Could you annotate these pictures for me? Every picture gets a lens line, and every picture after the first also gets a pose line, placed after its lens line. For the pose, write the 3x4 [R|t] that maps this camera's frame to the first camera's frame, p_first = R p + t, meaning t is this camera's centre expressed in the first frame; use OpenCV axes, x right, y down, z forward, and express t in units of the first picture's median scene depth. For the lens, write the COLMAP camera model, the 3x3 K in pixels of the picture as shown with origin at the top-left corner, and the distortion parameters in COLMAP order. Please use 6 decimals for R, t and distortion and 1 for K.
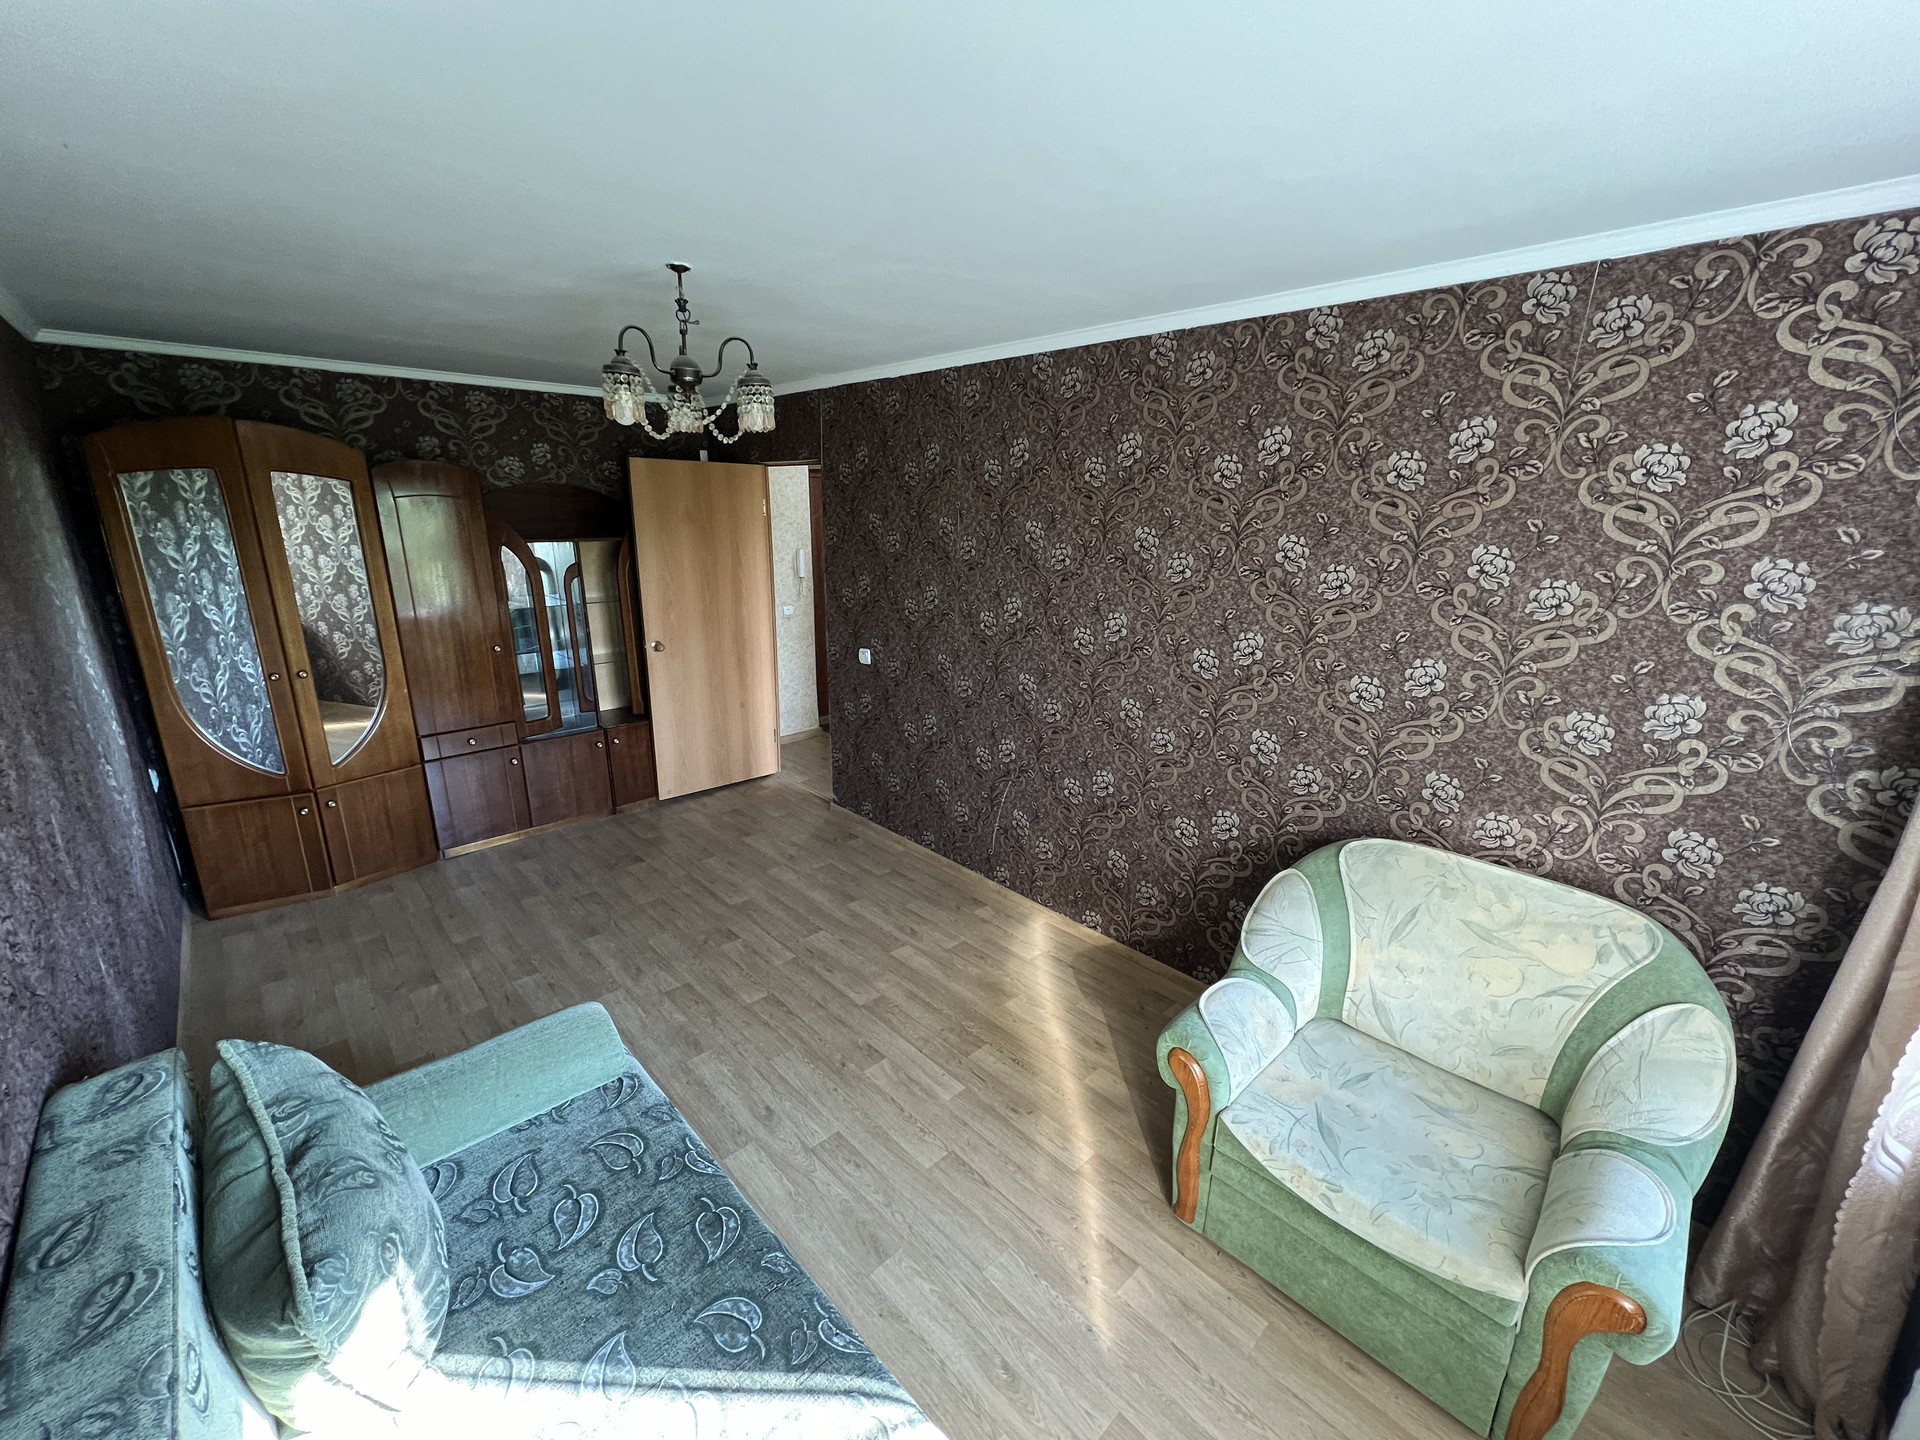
lens RADIAL K [[767.6, 0, 945.8], [0, 767.6, 731.5], [0, 0, 1]] dist [-0.001461, -0.000321]
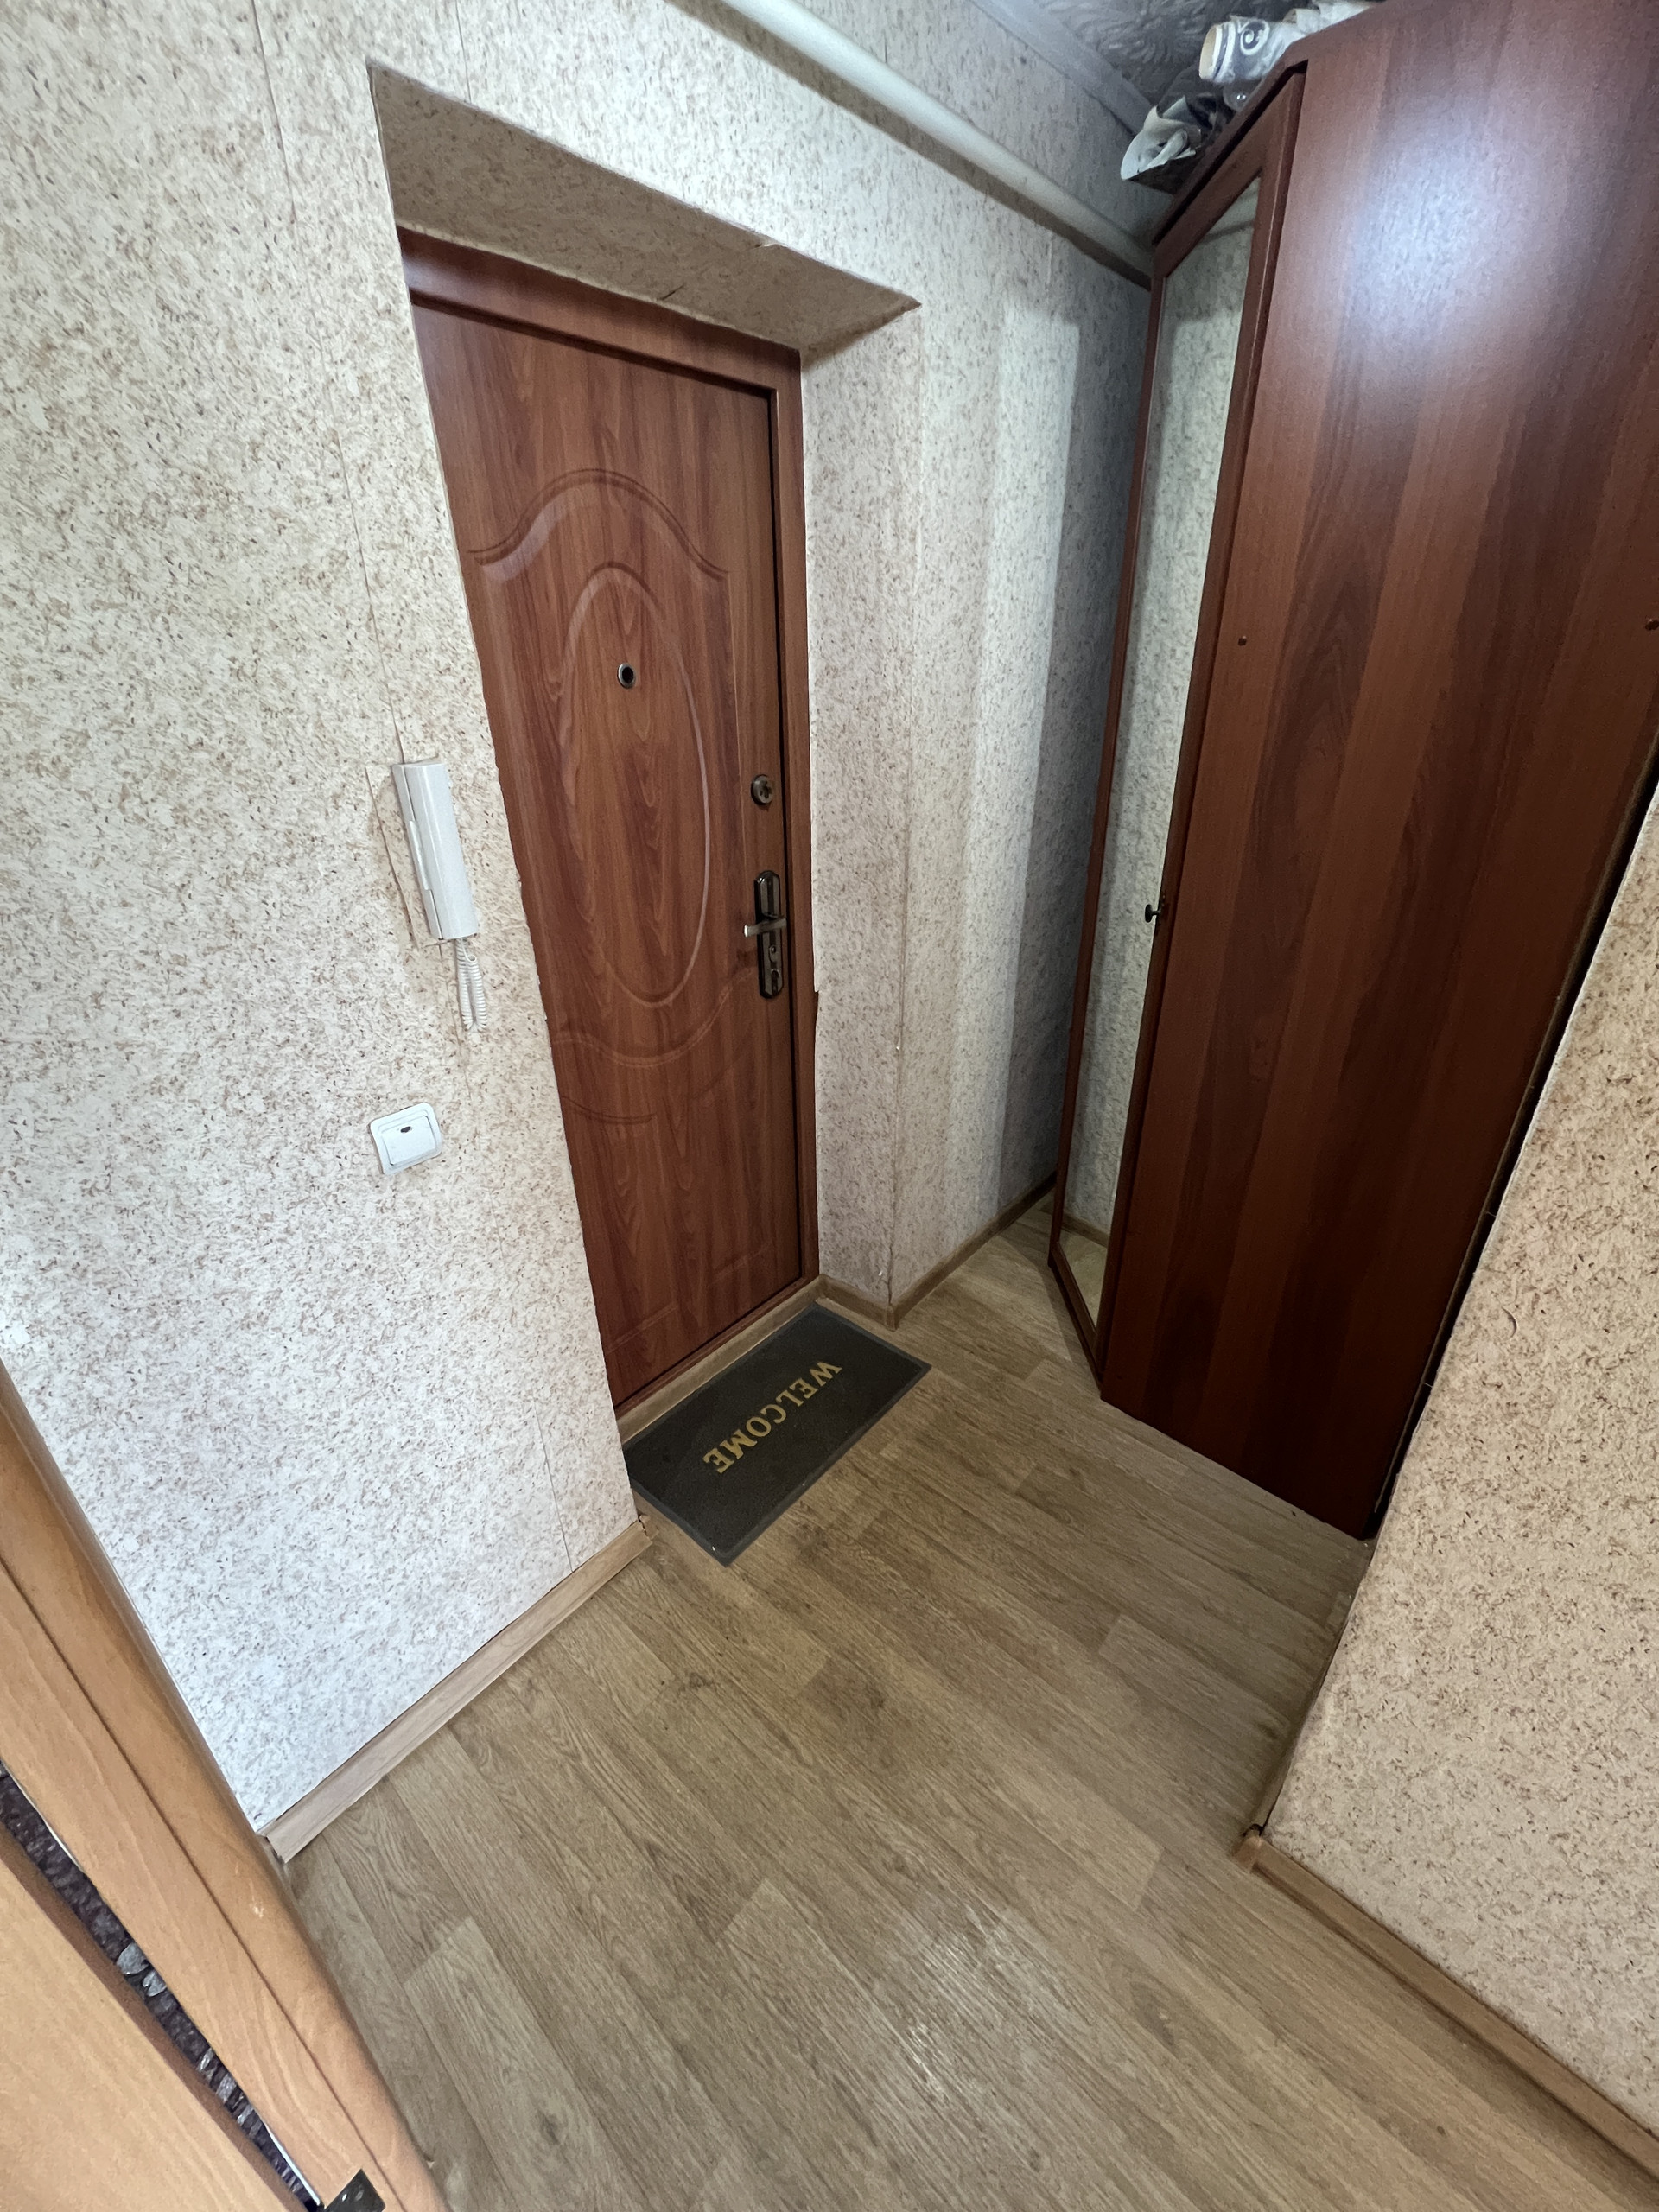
lens RADIAL K [[884.4, 0, 828.6], [0, 884.4, 1098.3], [0, 0, 1]] dist [-0.001461, -0.000321]
pose [[0.994074, -0.075320, 0.078386, -0.126227], [0.062223, 0.985500, 0.157857, -0.192330], [-0.089139, -0.152044, 0.984346, 0.801435]]
